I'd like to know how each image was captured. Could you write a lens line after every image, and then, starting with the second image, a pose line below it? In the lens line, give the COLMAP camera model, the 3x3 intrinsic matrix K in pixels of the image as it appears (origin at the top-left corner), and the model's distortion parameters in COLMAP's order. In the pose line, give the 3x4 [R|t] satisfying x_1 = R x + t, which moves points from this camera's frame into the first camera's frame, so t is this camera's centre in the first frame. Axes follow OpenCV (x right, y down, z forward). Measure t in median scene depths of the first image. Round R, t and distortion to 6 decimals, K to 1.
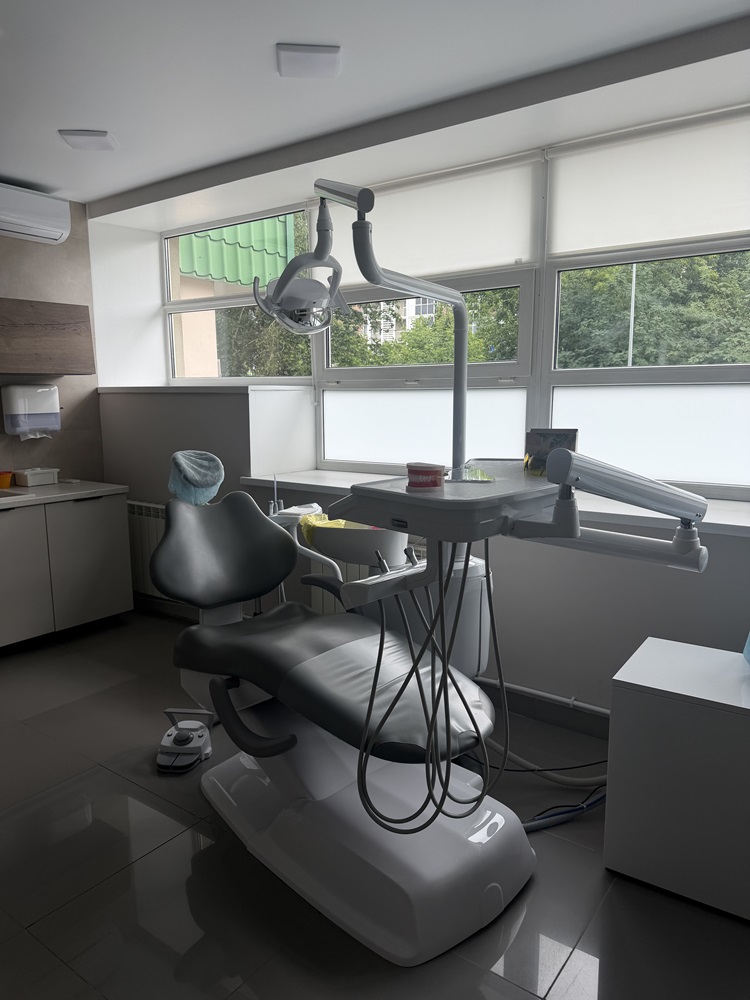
lens RADIAL K [[692.2, 0, 362.7], [0, 692.2, 497.8], [0, 0, 1]] dist [0.091788, -0.185549]
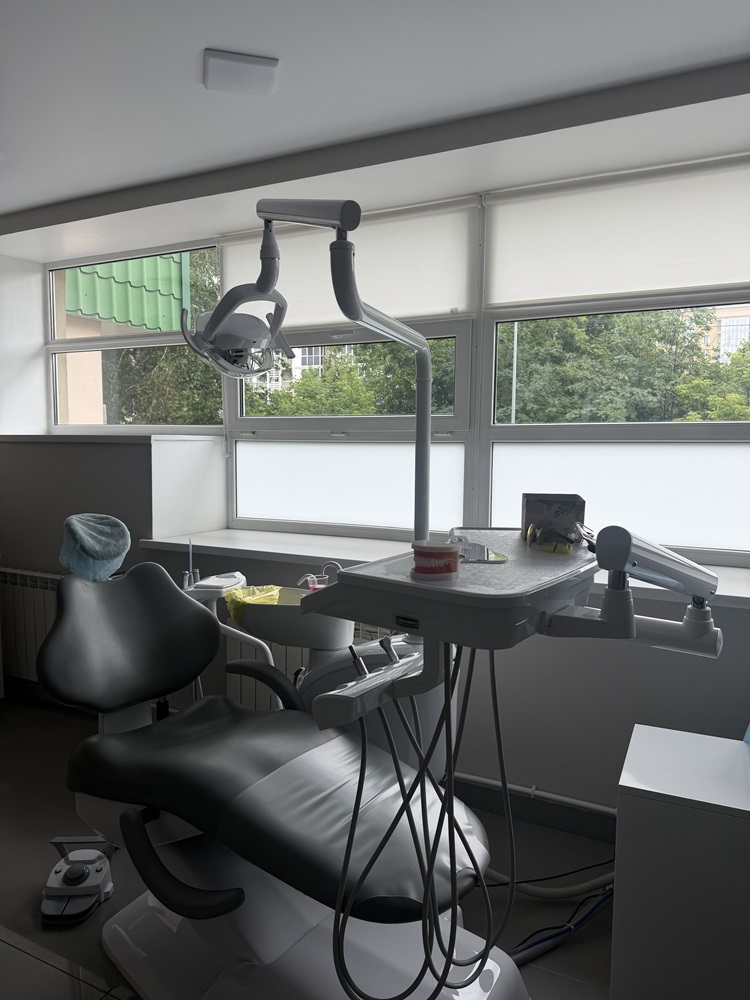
lens RADIAL K [[705.0, 0, 375.0], [0, 705.0, 500.0], [0, 0, 1]] dist [0.039248, -0.069358]
pose [[0.984893, -0.001601, 0.173154, -0.058115], [0.013477, 0.997633, -0.067433, -0.023142], [-0.172636, 0.068748, 0.982584, 0.115459]]
